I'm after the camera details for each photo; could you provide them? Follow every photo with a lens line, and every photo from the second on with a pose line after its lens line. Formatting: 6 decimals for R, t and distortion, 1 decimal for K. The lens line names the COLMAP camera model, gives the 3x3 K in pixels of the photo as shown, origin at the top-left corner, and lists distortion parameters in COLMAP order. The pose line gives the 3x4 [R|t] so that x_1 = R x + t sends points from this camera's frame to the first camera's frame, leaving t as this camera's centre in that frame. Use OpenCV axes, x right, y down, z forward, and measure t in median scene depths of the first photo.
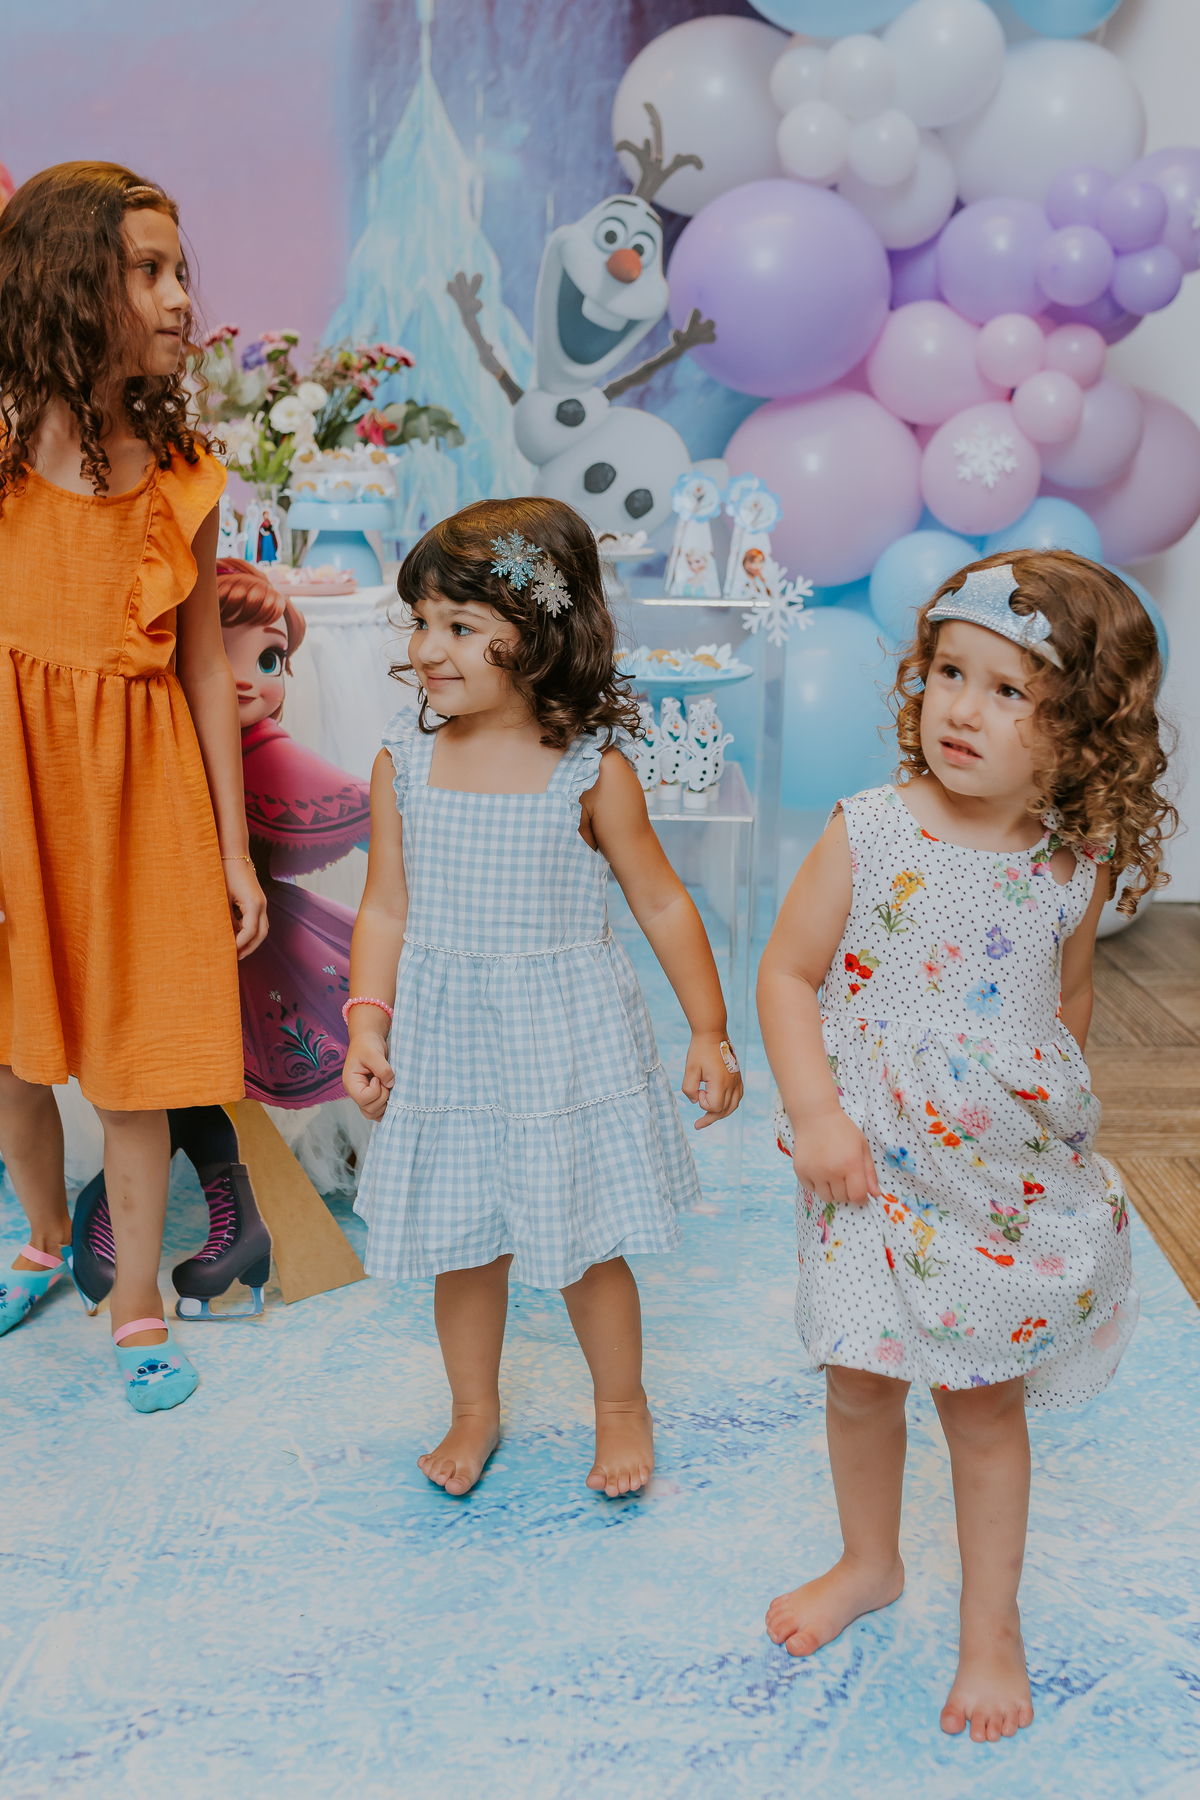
lens RADIAL K [[1961.1, 0, 592.1], [0, 1961.1, 817.8], [0, 0, 1]] dist [-0.001945, 0.001489]
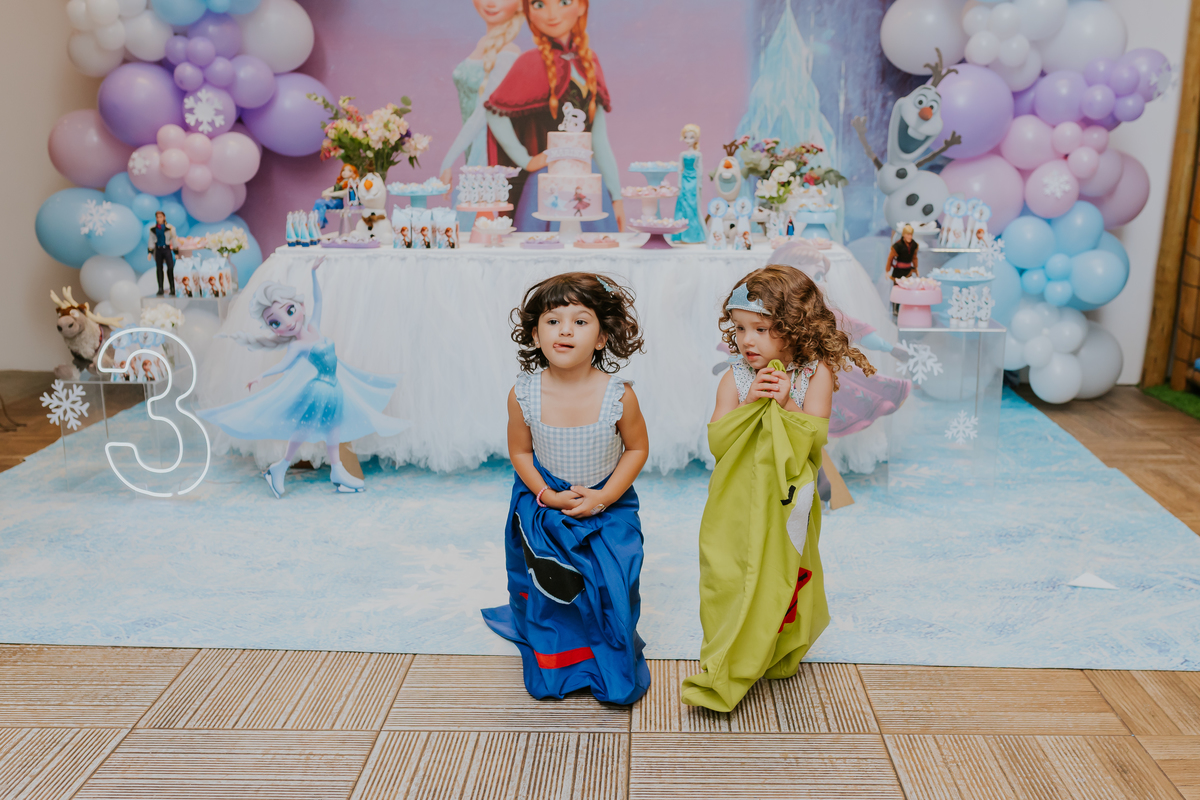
lens RADIAL K [[1254.3, 0, 634.0], [0, 1254.3, 447.1], [0, 0, 1]] dist [-0.001028, 0.005918]
pose [[0.999434, -0.004777, -0.033294, -0.296330], [0.006536, 0.998577, 0.052926, 0.052342], [0.032994, -0.053114, 0.998043, -0.607876]]
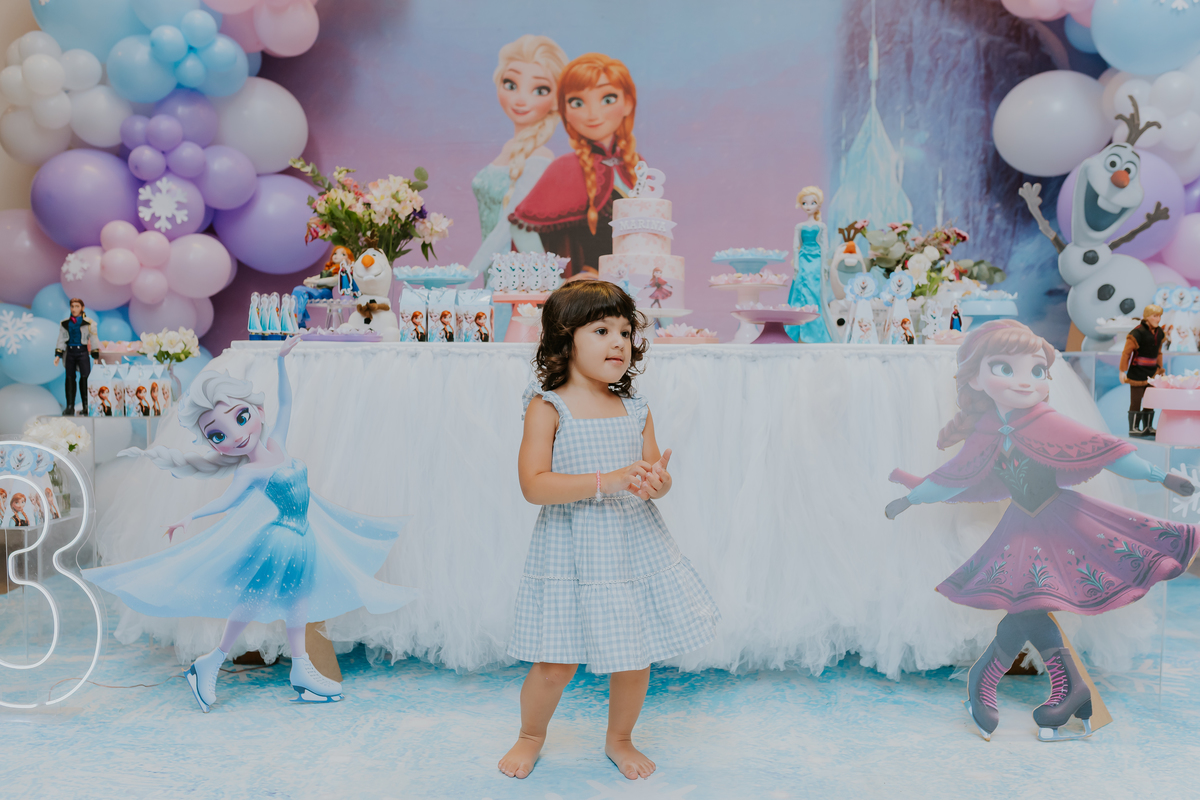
lens RADIAL K [[1137.3, 0, 609.8], [0, 1137.3, 414.8], [0, 0, 1]] dist [-0.006751, 0.011913]
pose [[0.999796, -0.006984, -0.018961, -0.439180], [0.004110, 0.989040, -0.147592, 0.093633], [0.019784, 0.147484, 0.988867, -0.037964]]
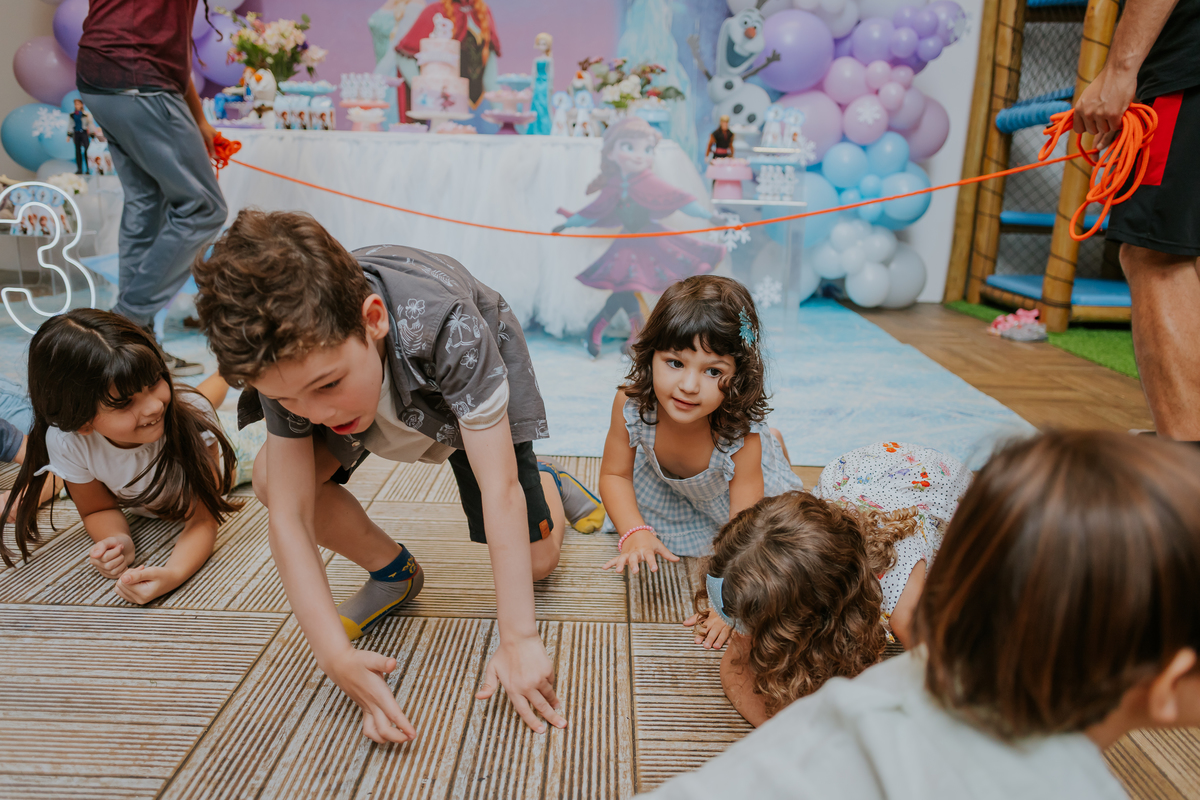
lens RADIAL K [[958.9, 0, 605.1], [0, 958.9, 401.4], [0, 0, 1]] dist [-0.040007, 0.038305]
pose [[0.999644, 0.019582, -0.018099, -0.155707], [-0.018883, 0.999099, 0.038012, 0.201131], [0.018827, -0.037657, 0.999113, -0.401739]]
